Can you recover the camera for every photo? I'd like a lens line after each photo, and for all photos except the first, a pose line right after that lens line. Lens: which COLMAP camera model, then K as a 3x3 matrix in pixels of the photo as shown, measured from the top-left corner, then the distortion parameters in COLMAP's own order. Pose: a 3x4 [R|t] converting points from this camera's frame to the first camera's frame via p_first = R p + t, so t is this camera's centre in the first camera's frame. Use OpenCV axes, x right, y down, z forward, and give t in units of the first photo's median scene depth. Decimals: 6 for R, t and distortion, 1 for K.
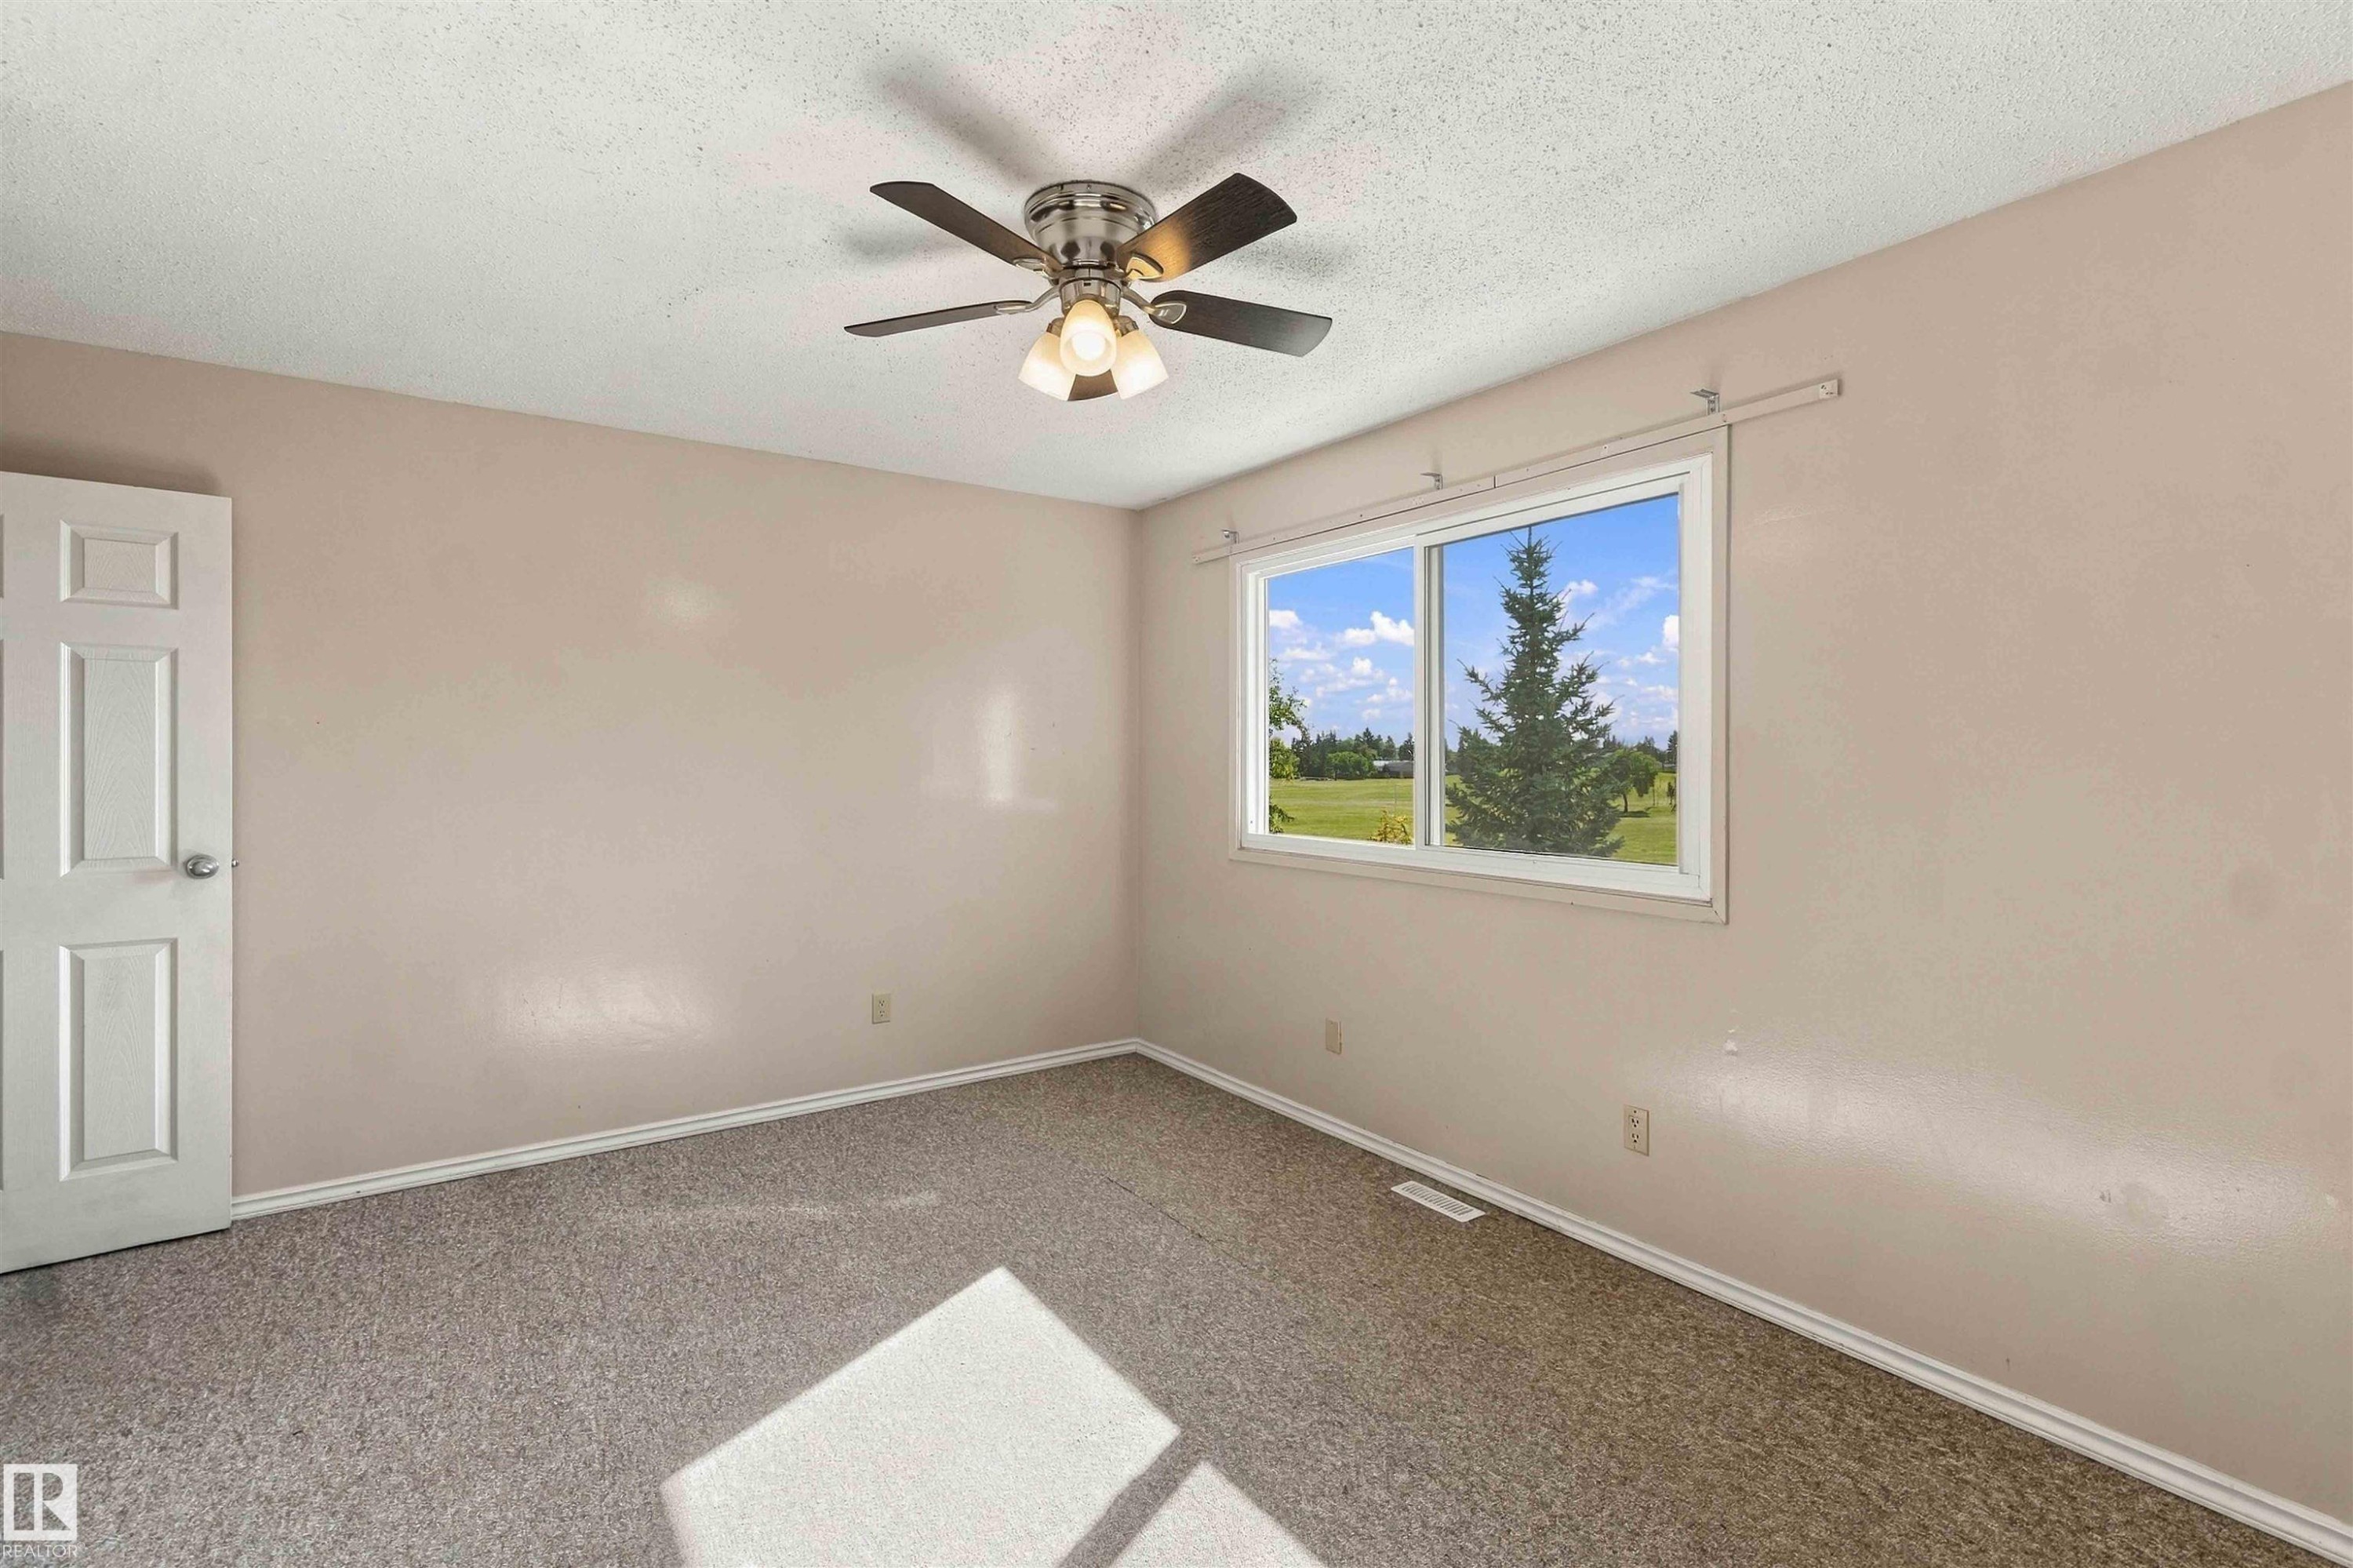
lens RADIAL K [[1040.8, 0, 1161.6], [0, 1040.8, 768.6], [0, 0, 1]] dist [-0.000764, 0.000374]
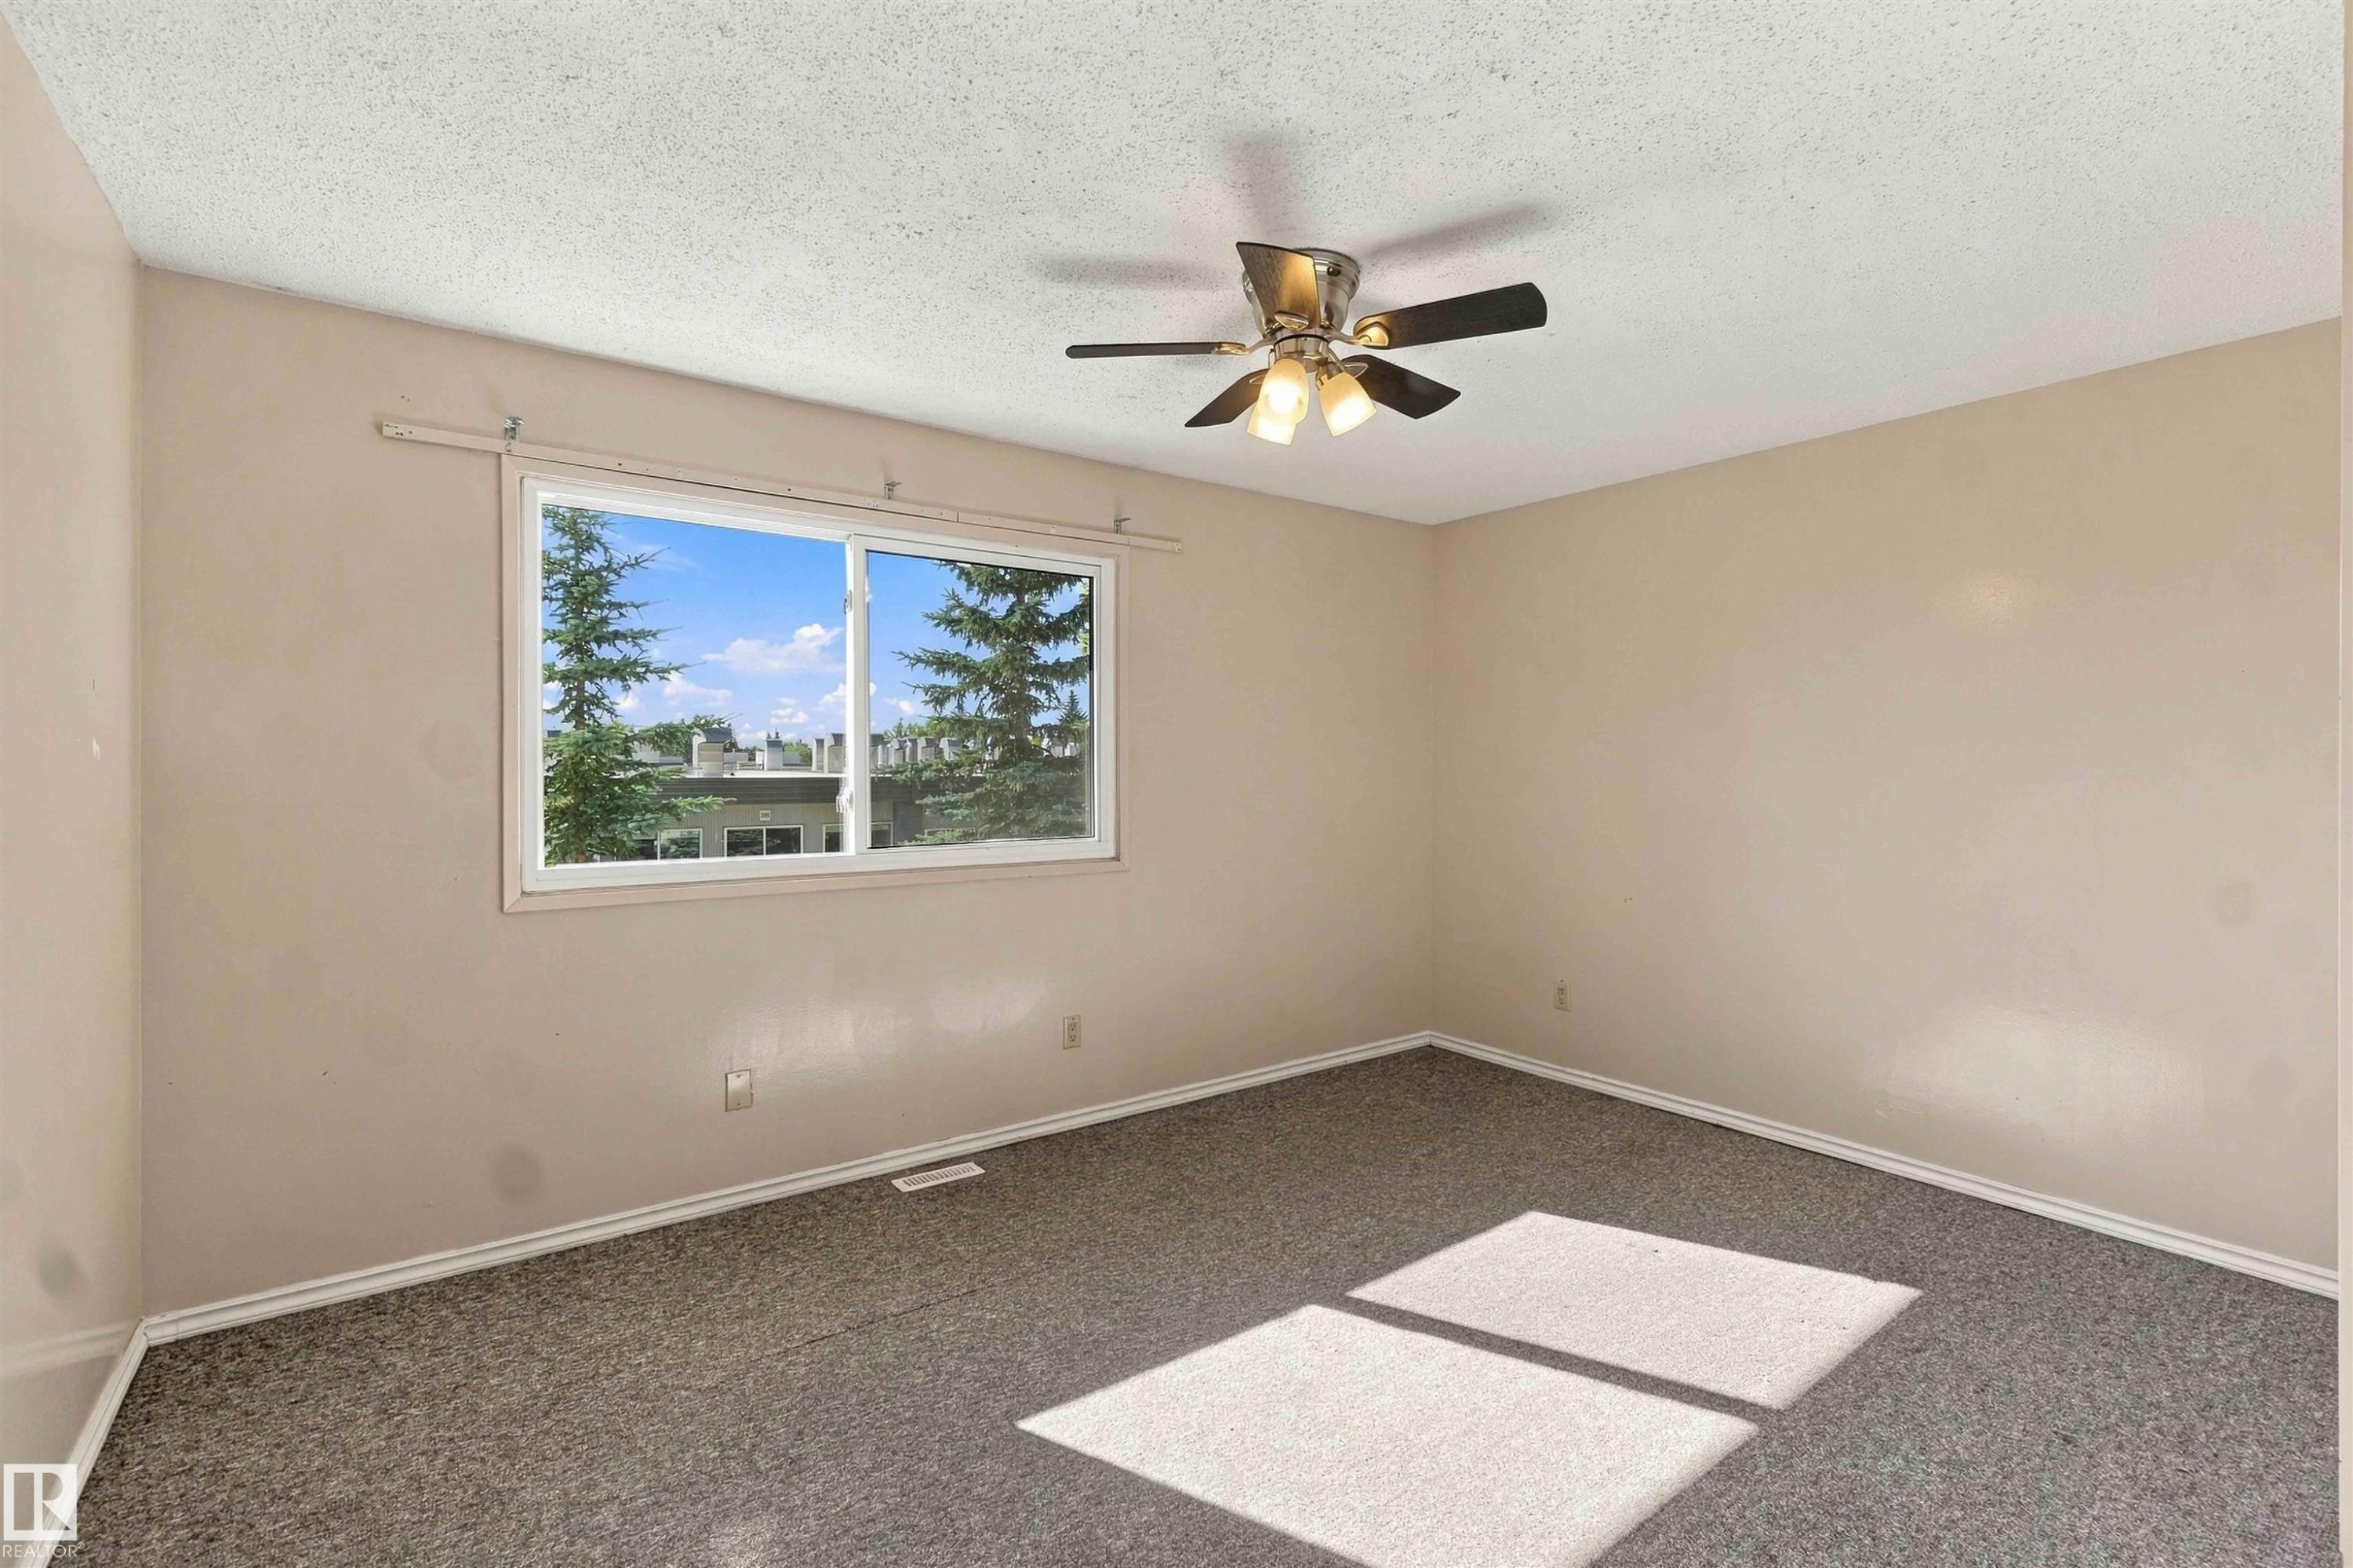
lens RADIAL K [[1040.8, 0, 1162.8], [0, 1040.8, 772.2], [0, 0, 1]] dist [-0.000764, 0.000374]
pose [[-0.016437, -0.015848, 0.999739, -0.812155], [0.003461, 0.999867, 0.015907, -0.016129], [-0.999859, 0.003722, -0.016380, 0.797116]]
